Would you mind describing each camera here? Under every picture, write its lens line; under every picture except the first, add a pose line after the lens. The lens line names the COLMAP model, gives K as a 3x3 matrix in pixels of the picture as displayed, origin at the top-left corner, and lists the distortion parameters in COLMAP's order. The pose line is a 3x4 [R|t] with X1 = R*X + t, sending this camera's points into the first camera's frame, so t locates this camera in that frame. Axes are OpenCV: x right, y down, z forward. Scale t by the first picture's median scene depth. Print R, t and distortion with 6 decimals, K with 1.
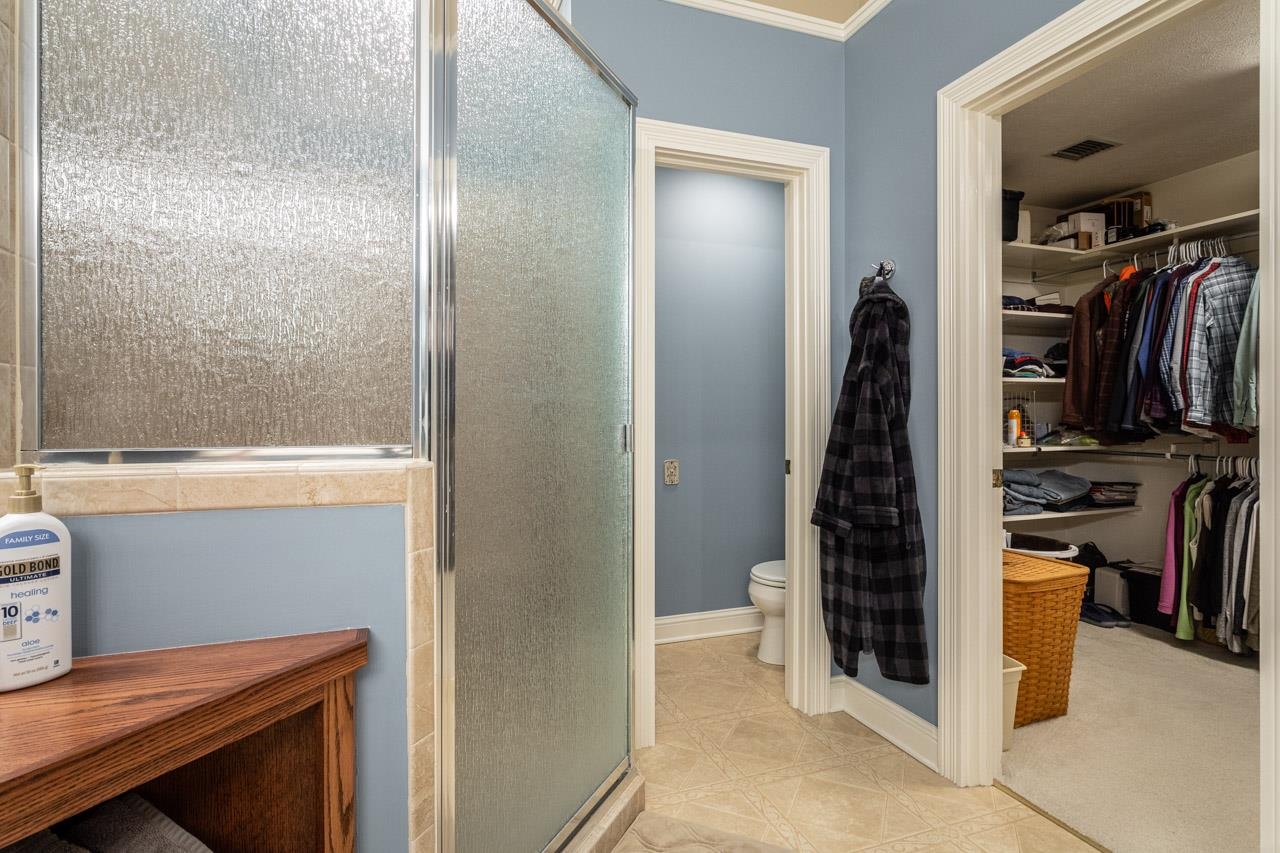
lens RADIAL K [[649.3, 0, 640.4], [0, 649.3, 424.7], [0, 0, 1]] dist [0.000590, 0.000336]
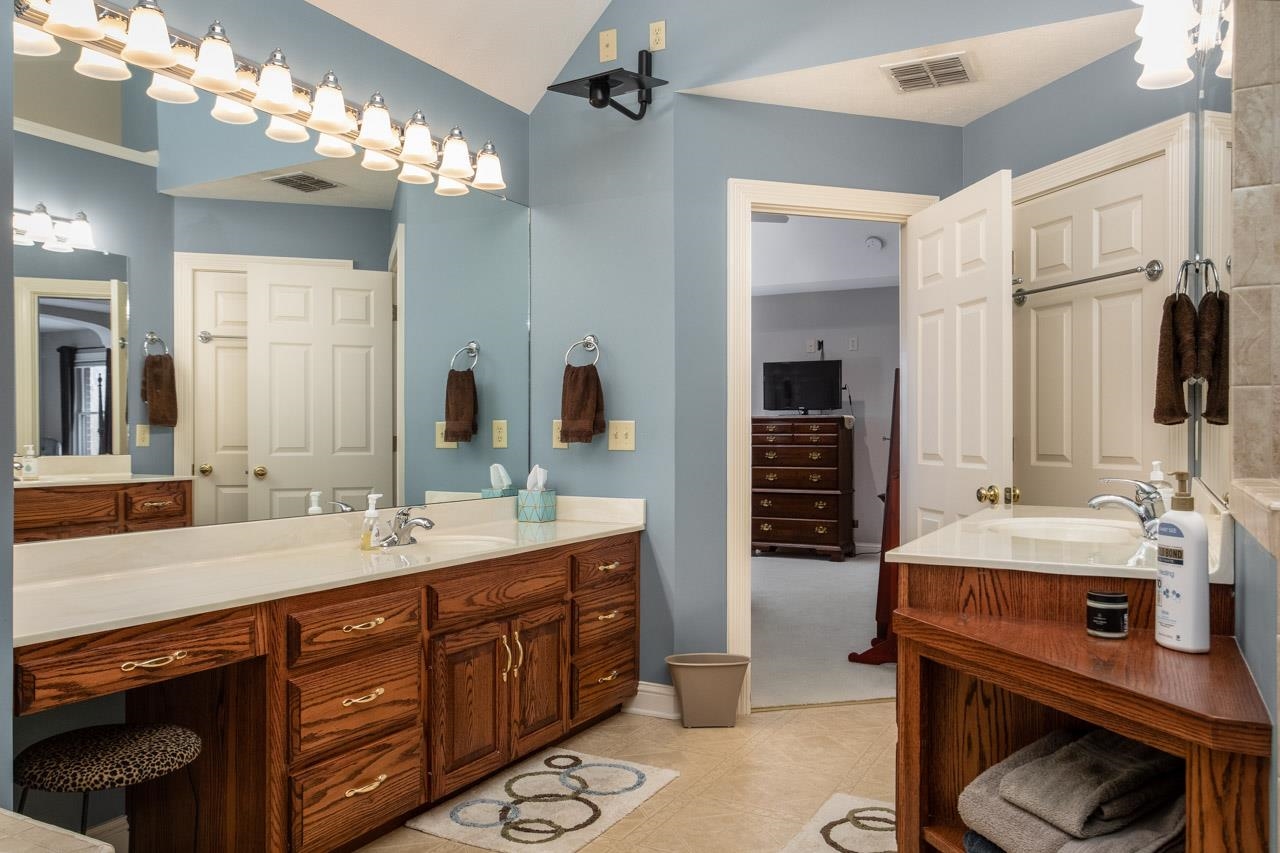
lens RADIAL K [[985.5, 0, 639.7], [0, 985.5, 429.9], [0, 0, 1]] dist [-0.001586, -0.000435]
pose [[-0.749649, 0.003484, -0.661826, 1.032910], [0.000319, 0.999988, 0.004903, -0.024142], [0.661835, 0.003464, -0.749641, 1.693426]]
